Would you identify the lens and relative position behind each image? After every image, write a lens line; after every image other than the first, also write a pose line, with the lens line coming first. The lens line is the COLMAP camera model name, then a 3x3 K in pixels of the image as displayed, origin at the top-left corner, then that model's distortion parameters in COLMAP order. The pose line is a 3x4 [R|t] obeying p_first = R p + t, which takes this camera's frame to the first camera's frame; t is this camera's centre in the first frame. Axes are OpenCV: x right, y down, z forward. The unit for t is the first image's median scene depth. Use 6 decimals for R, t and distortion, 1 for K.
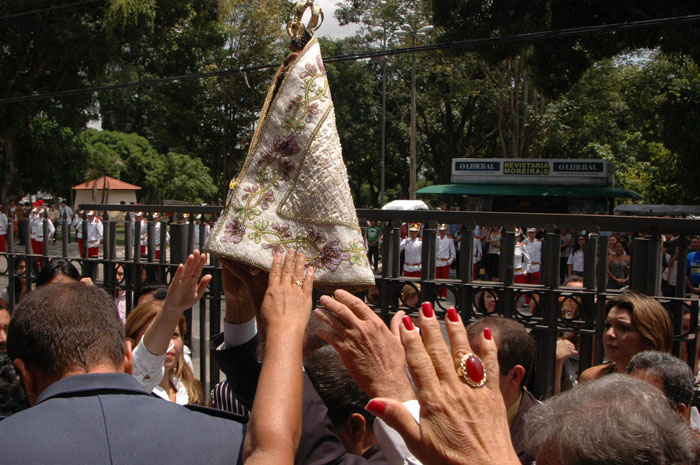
lens RADIAL K [[723.4, 0, 350.0], [0, 723.4, 232.5], [0, 0, 1]] dist [0.000423, -0.000289]
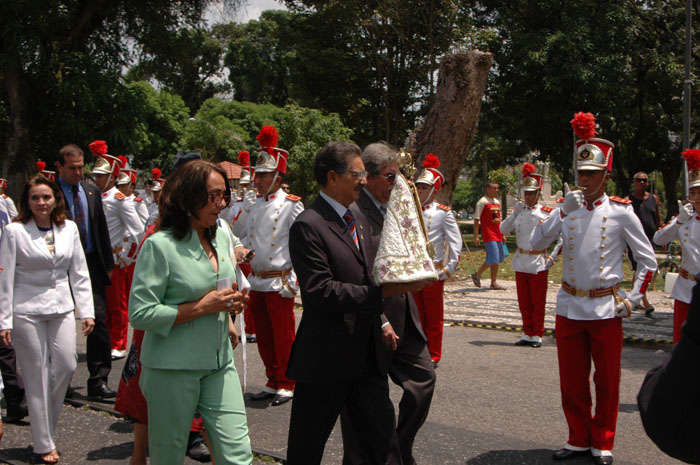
lens RADIAL K [[966.9, 0, 350.0], [0, 966.9, 232.5], [0, 0, 1]] dist [0.004536, 0.008943]
pose [[0.975380, -0.001086, -0.220529, -0.013206], [-0.001076, 0.999953, -0.009683, 0.001683], [0.220529, 0.009682, 0.975332, 0.136645]]
